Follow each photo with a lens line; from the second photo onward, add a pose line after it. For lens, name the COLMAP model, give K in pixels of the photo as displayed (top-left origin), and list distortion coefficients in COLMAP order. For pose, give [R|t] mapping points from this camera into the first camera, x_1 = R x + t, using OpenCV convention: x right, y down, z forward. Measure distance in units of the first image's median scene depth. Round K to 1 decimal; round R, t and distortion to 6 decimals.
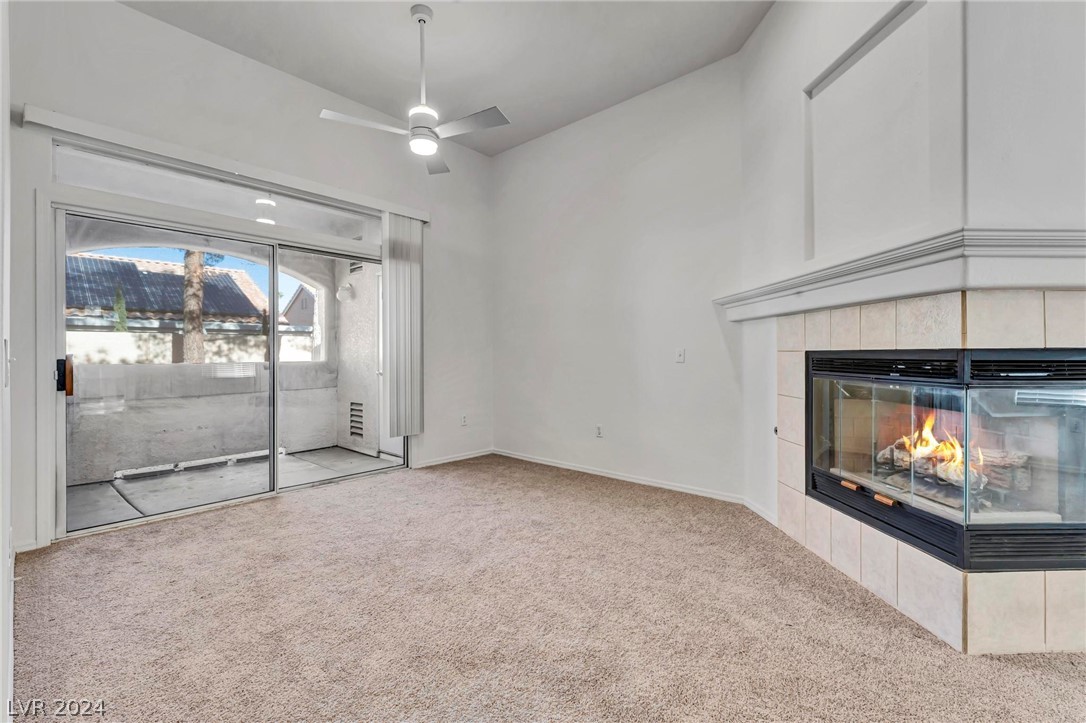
lens RADIAL K [[477.2, 0, 531.3], [0, 477.2, 353.2], [0, 0, 1]] dist [-0.002134, 0.000190]
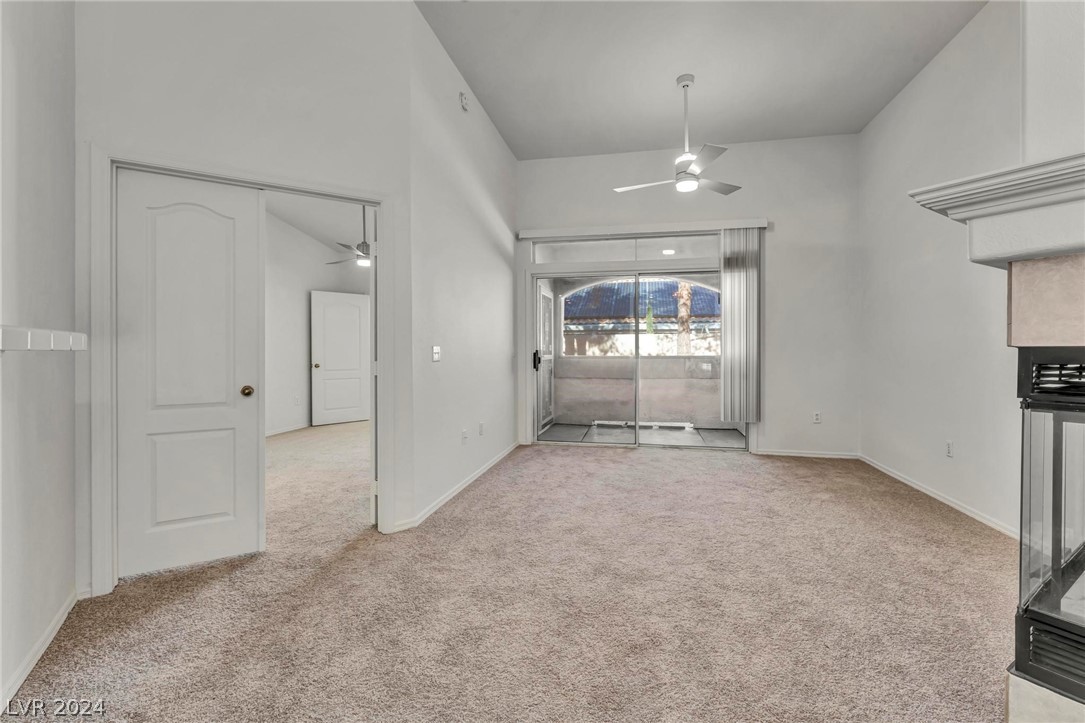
lens RADIAL K [[464.0, 0, 546.6], [0, 464.0, 353.7], [0, 0, 1]] dist [0.001356, 0.000315]
pose [[0.513406, 0.009794, -0.858090, 0.442718], [0.001570, 0.999922, 0.012353, -0.004672], [0.858144, -0.007689, 0.513351, 0.036804]]
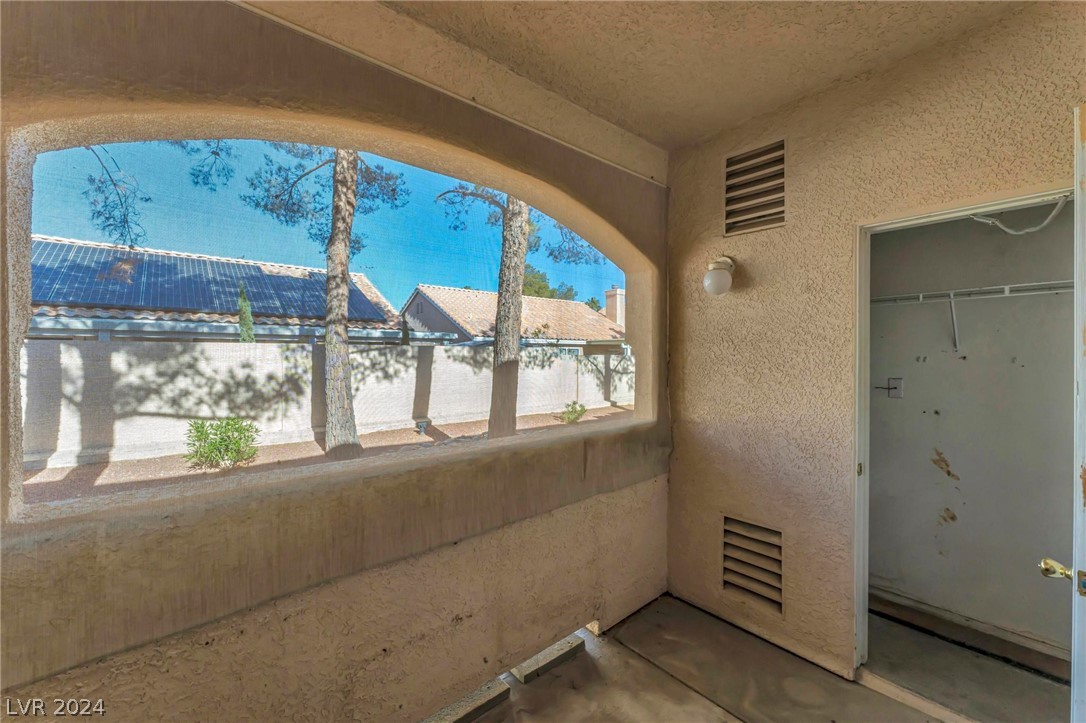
lens RADIAL K [[434.3, 0, 543.4], [0, 434.3, 358.9], [0, 0, 1]] dist [-0.000722, 0.000179]
pose [[0.989898, 0.009000, -0.141493, -0.663520], [-0.007036, 0.999872, 0.014376, -0.070162], [0.141605, -0.013236, 0.989835, 0.759823]]
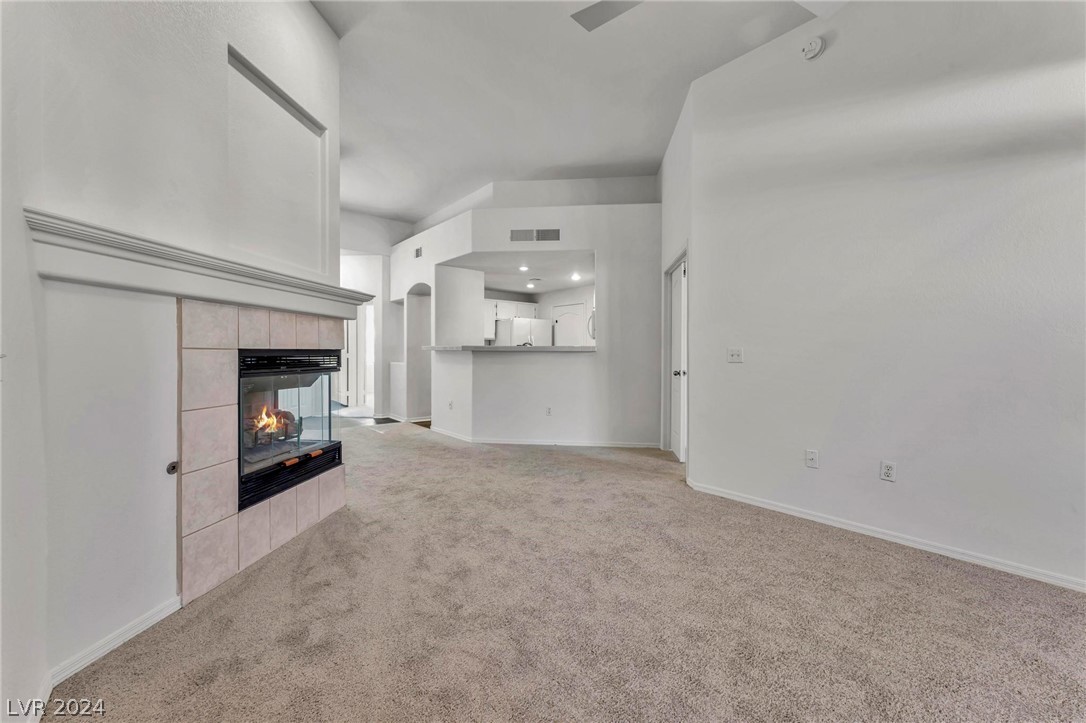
lens RADIAL K [[431.0, 0, 543.9], [0, 431.0, 350.3], [0, 0, 1]] dist [0.000193, 0.000062]
pose [[-0.992030, -0.001470, 0.125995, -0.049277], [-0.002189, 0.999982, -0.005563, 0.000866], [-0.125984, -0.005795, -0.992015, 1.026615]]
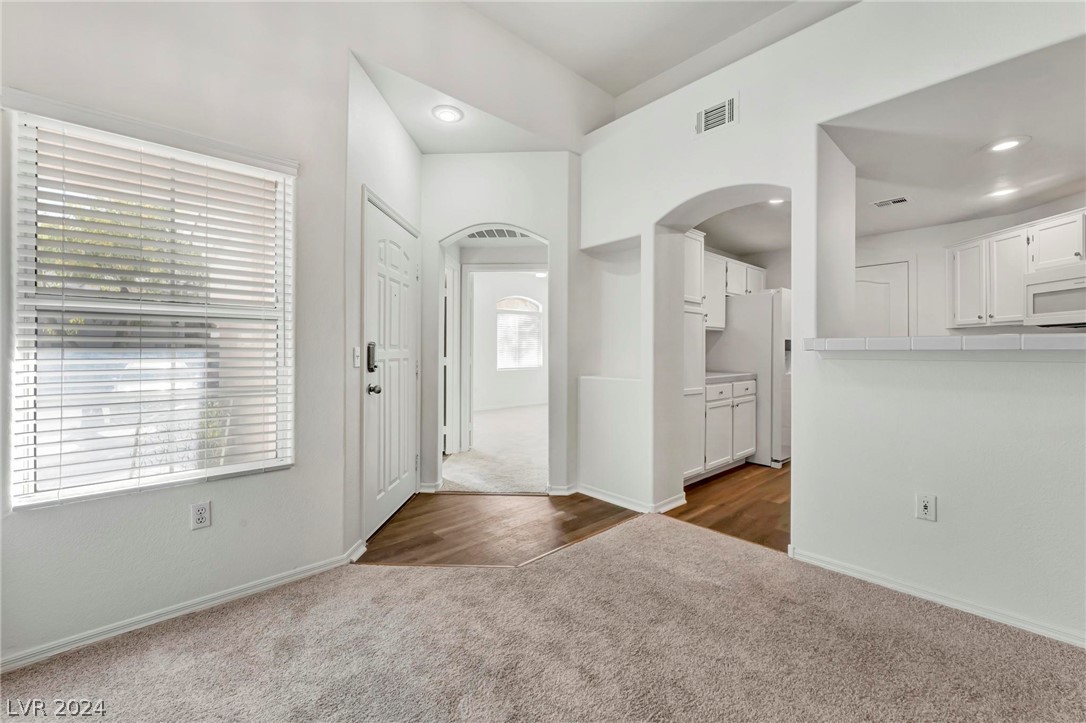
lens RADIAL K [[443.3, 0, 538.1], [0, 443.3, 349.2], [0, 0, 1]] dist [0.000286, -0.000249]
pose [[-0.995757, 0.006167, 0.091812, 0.738934], [0.005599, 0.999964, -0.006445, -0.006115], [-0.091849, -0.005904, -0.995755, 0.289673]]
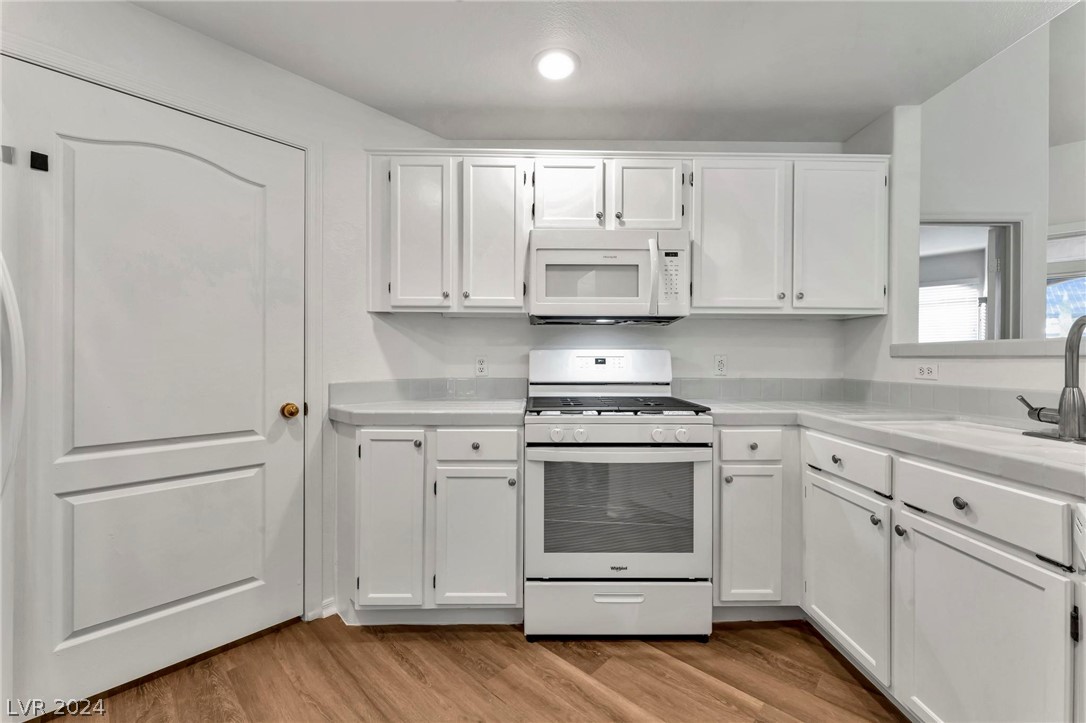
lens RADIAL K [[439.4, 0, 545.1], [0, 439.4, 357.9], [0, 0, 1]] dist [-0.000344, -0.000060]
pose [[-0.013343, 0.006749, -0.999888, 0.437070], [-0.001308, 0.999976, 0.006767, -0.005047], [0.999910, 0.001398, -0.013334, -0.520619]]
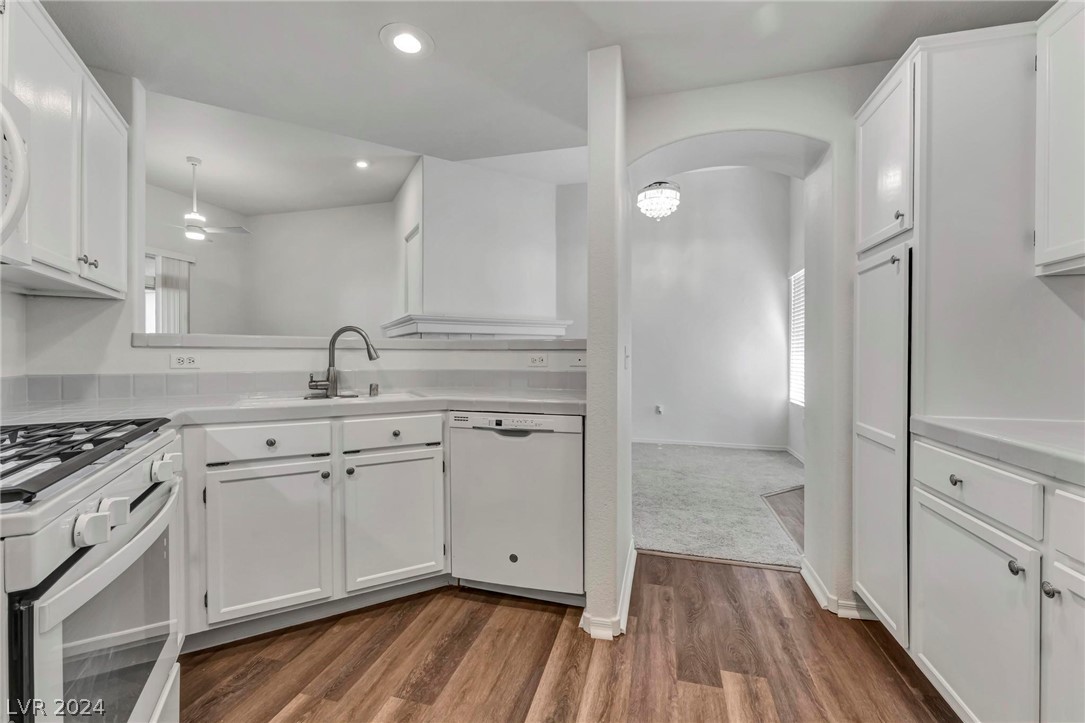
lens RADIAL K [[441.8, 0, 542.5], [0, 441.8, 360.1], [0, 0, 1]] dist [-0.002300, -0.000193]
pose [[0.887489, 0.002679, 0.460821, 0.115116], [-0.008223, 0.999916, 0.010023, 0.002123], [-0.460755, -0.012684, 0.887437, -0.733097]]
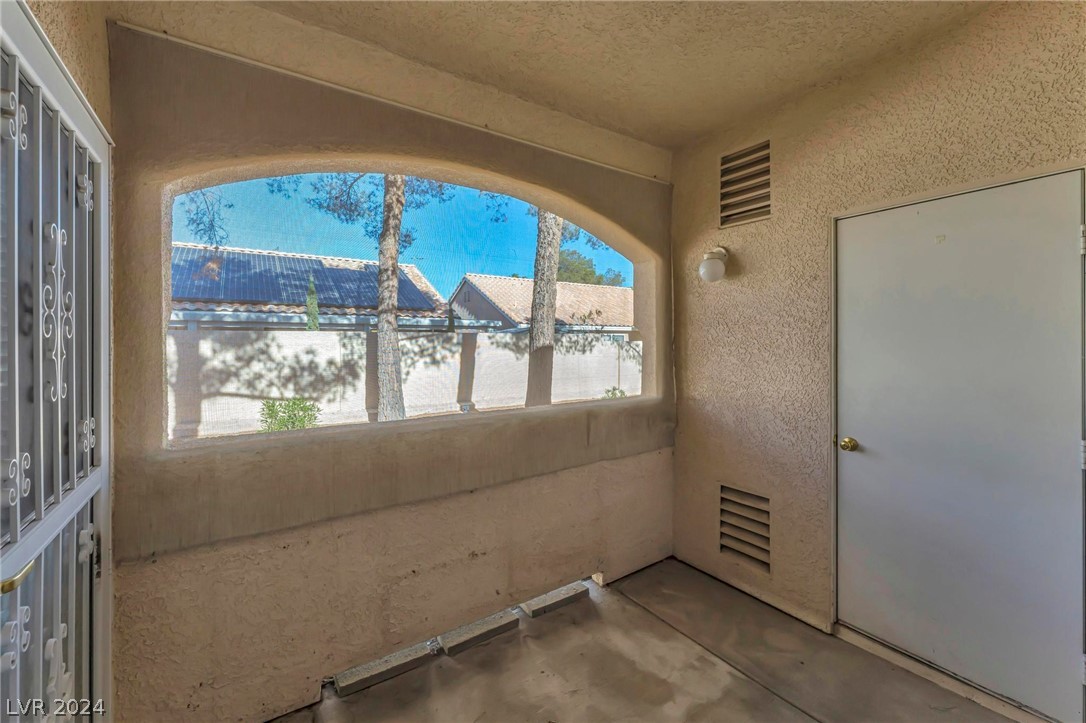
lens RADIAL K [[441.4, 0, 544.1], [0, 441.4, 343.0], [0, 0, 1]] dist [-0.000178, 0.000056]
pose [[0.968090, 0.003503, -0.250576, -0.595972], [-0.001711, 0.999971, 0.007370, -0.064469], [0.250595, -0.006706, 0.968069, 0.683794]]
